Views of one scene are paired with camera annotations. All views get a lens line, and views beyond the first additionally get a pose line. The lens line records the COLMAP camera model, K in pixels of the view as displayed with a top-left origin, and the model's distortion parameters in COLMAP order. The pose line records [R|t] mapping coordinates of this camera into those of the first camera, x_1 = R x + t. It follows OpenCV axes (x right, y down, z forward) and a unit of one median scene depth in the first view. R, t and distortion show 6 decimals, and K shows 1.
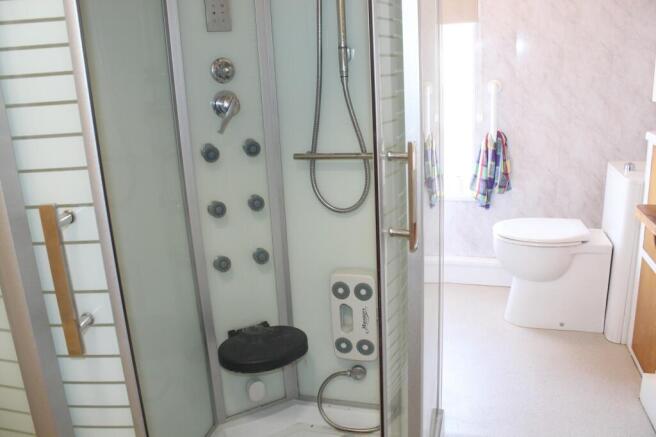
lens RADIAL K [[548.3, 0, 330.0], [0, 548.3, 220.7], [0, 0, 1]] dist [-0.071823, 0.019647]
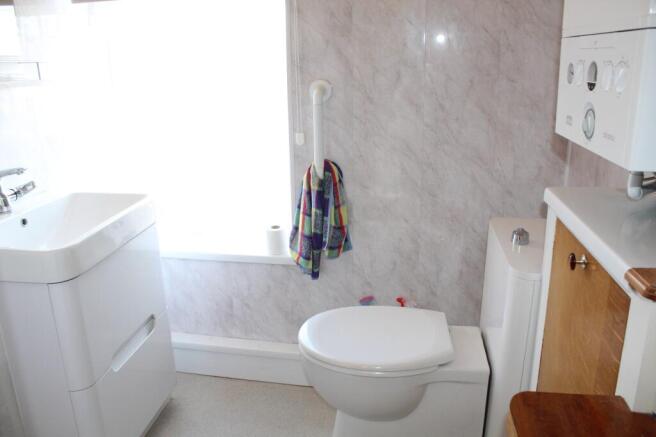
lens RADIAL K [[548.3, 0, 326.3], [0, 548.3, 216.7], [0, 0, 1]] dist [-0.071823, 0.019647]
pose [[0.990716, 0.000774, 0.135948, 0.219719], [-0.000750, 1.000000, -0.000231, -0.098655], [-0.135948, 0.000127, 0.990716, 0.361354]]
